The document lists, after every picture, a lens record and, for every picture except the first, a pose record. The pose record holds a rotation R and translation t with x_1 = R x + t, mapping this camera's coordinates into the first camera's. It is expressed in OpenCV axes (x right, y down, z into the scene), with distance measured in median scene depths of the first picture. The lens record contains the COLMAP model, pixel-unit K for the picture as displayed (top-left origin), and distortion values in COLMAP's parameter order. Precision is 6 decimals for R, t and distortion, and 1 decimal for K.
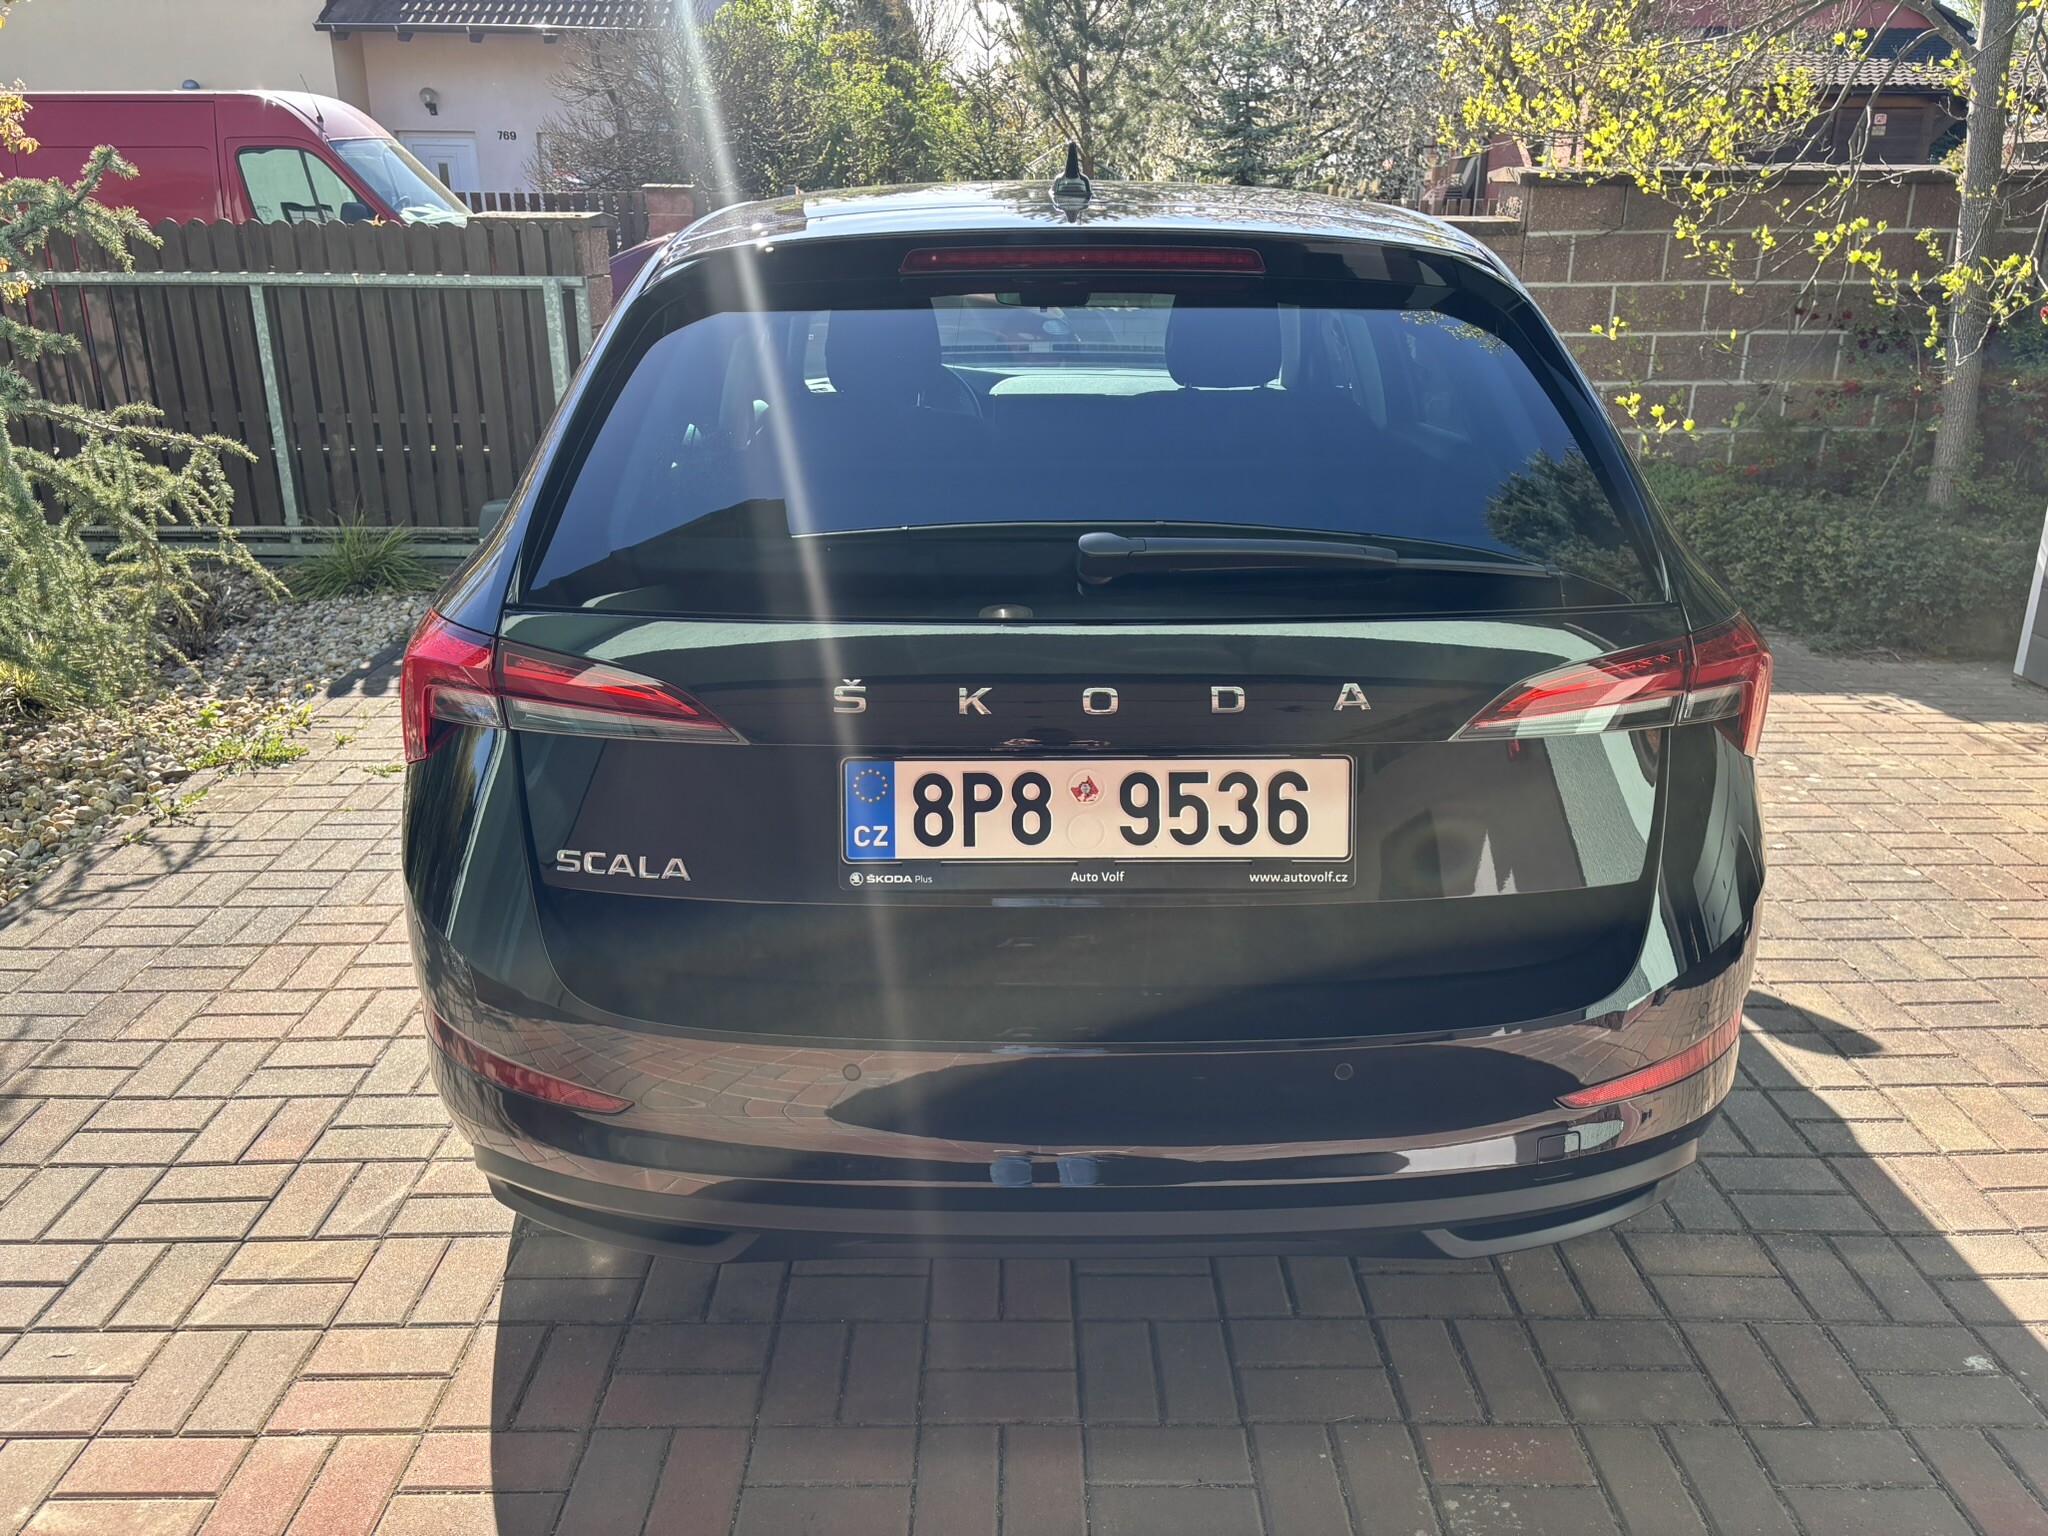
lens RADIAL K [[1559.0, 0, 1004.7], [0, 1559.0, 774.8], [0, 0, 1]] dist [0.000252, -0.018099]
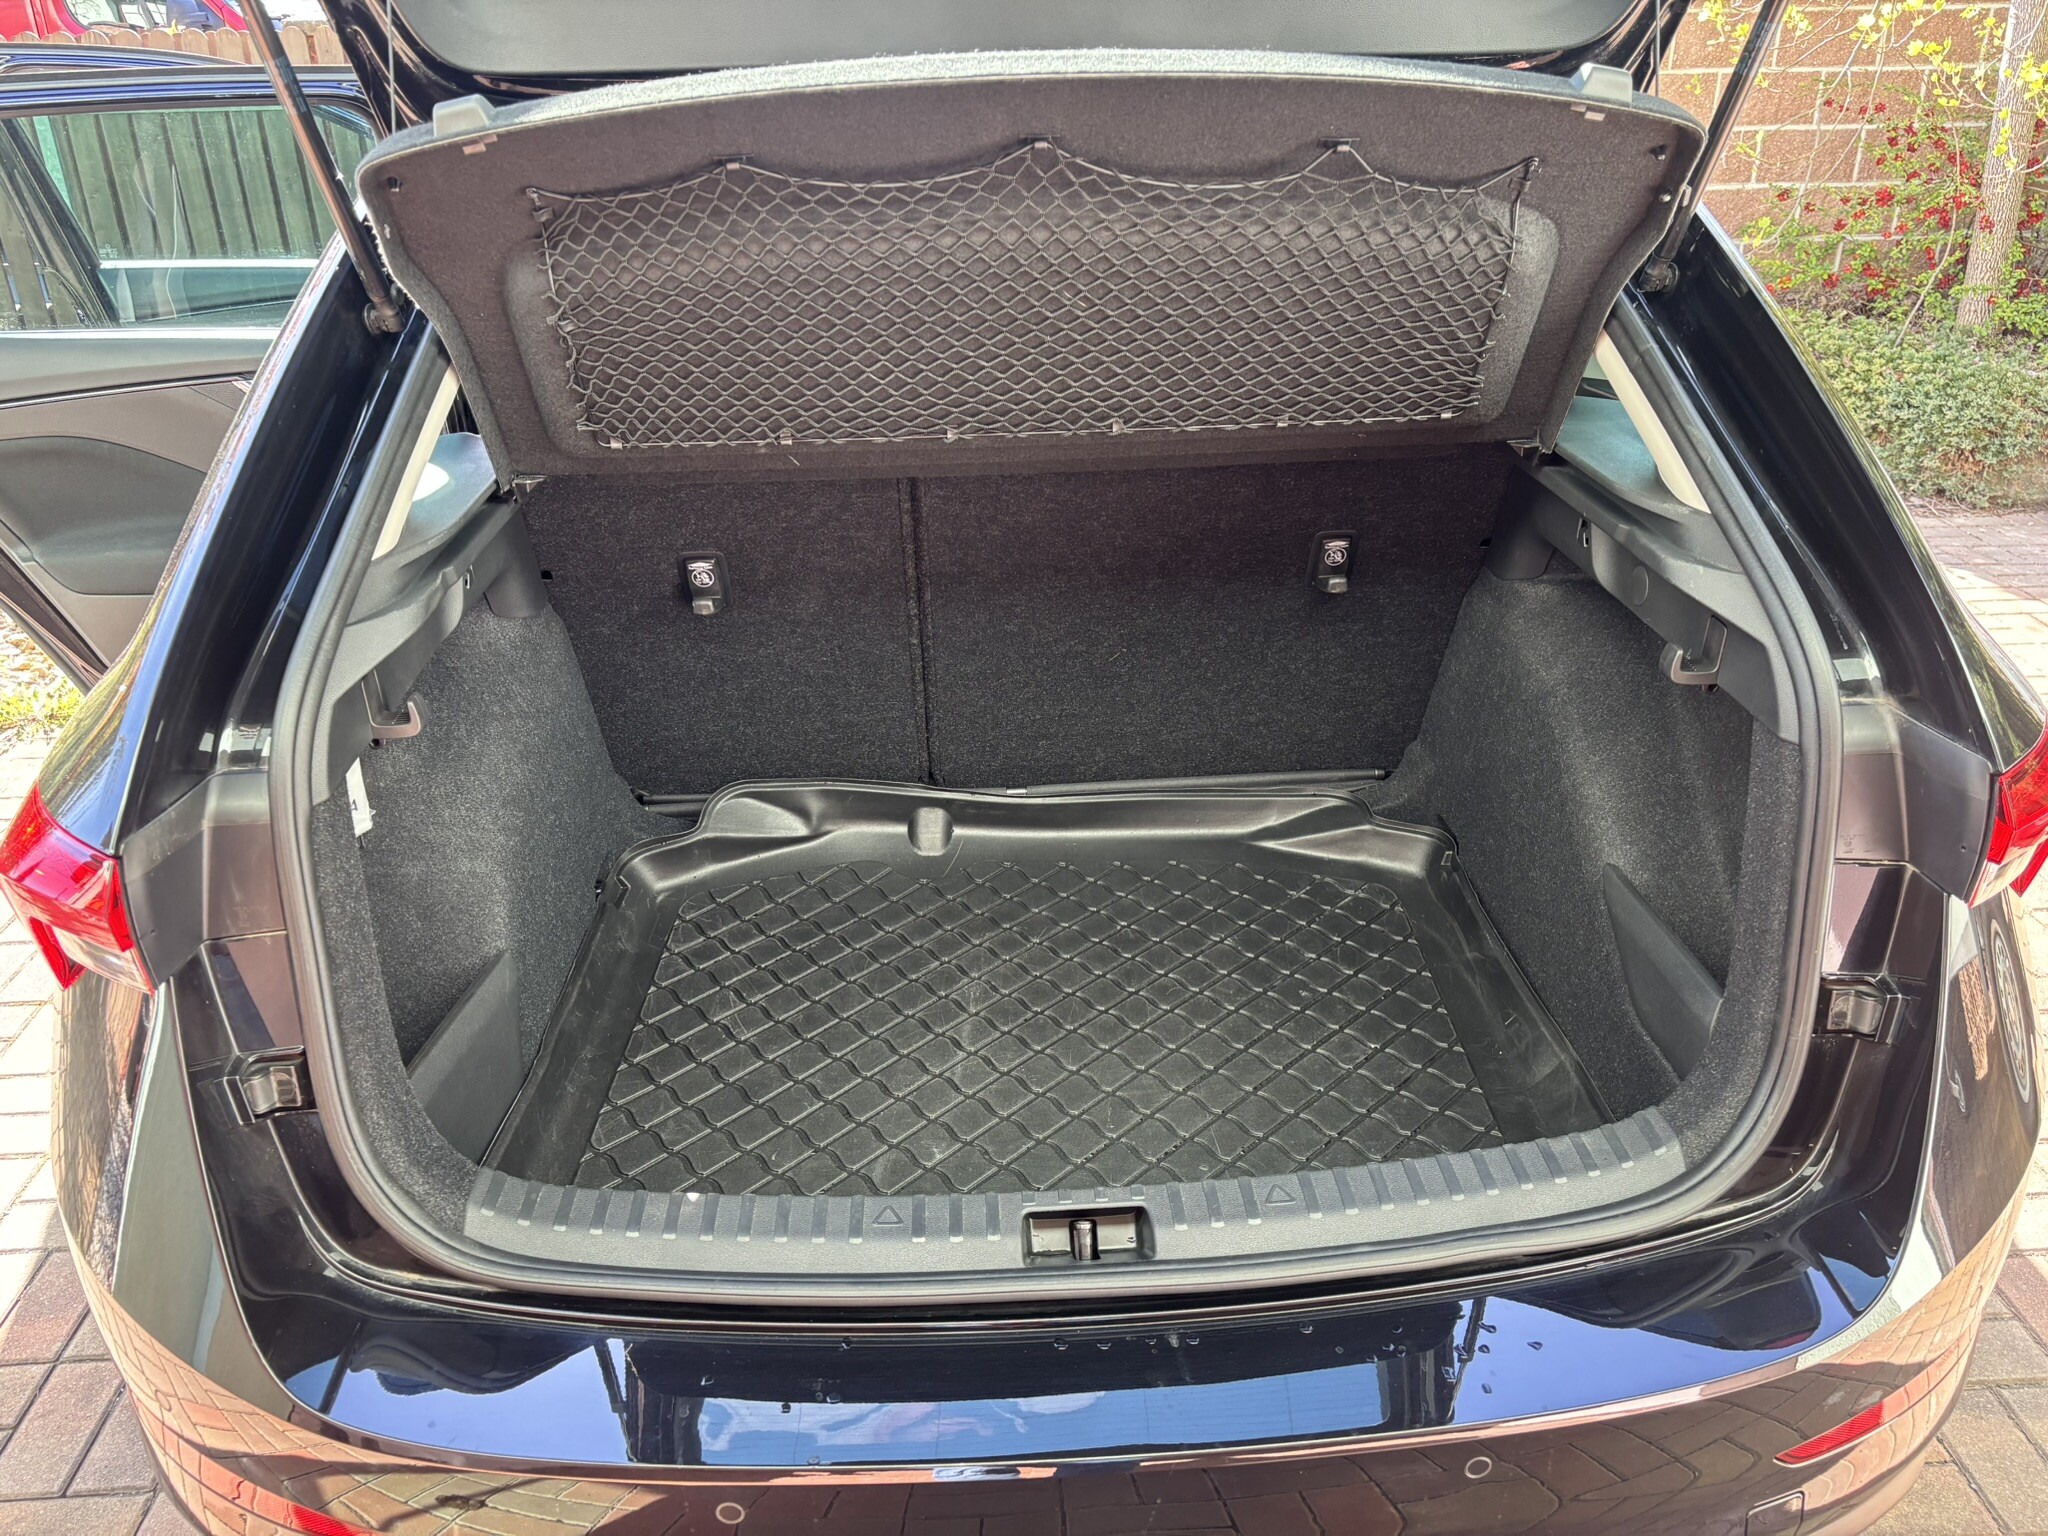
lens RADIAL K [[1559.0, 0, 1038.6], [0, 1559.0, 780.6], [0, 0, 1]] dist [0.000252, -0.018099]
pose [[0.997706, -0.043193, 0.052121, 0.003193], [0.035960, 0.990531, 0.132494, -0.055722], [-0.057351, -0.130315, 0.989813, 0.112709]]
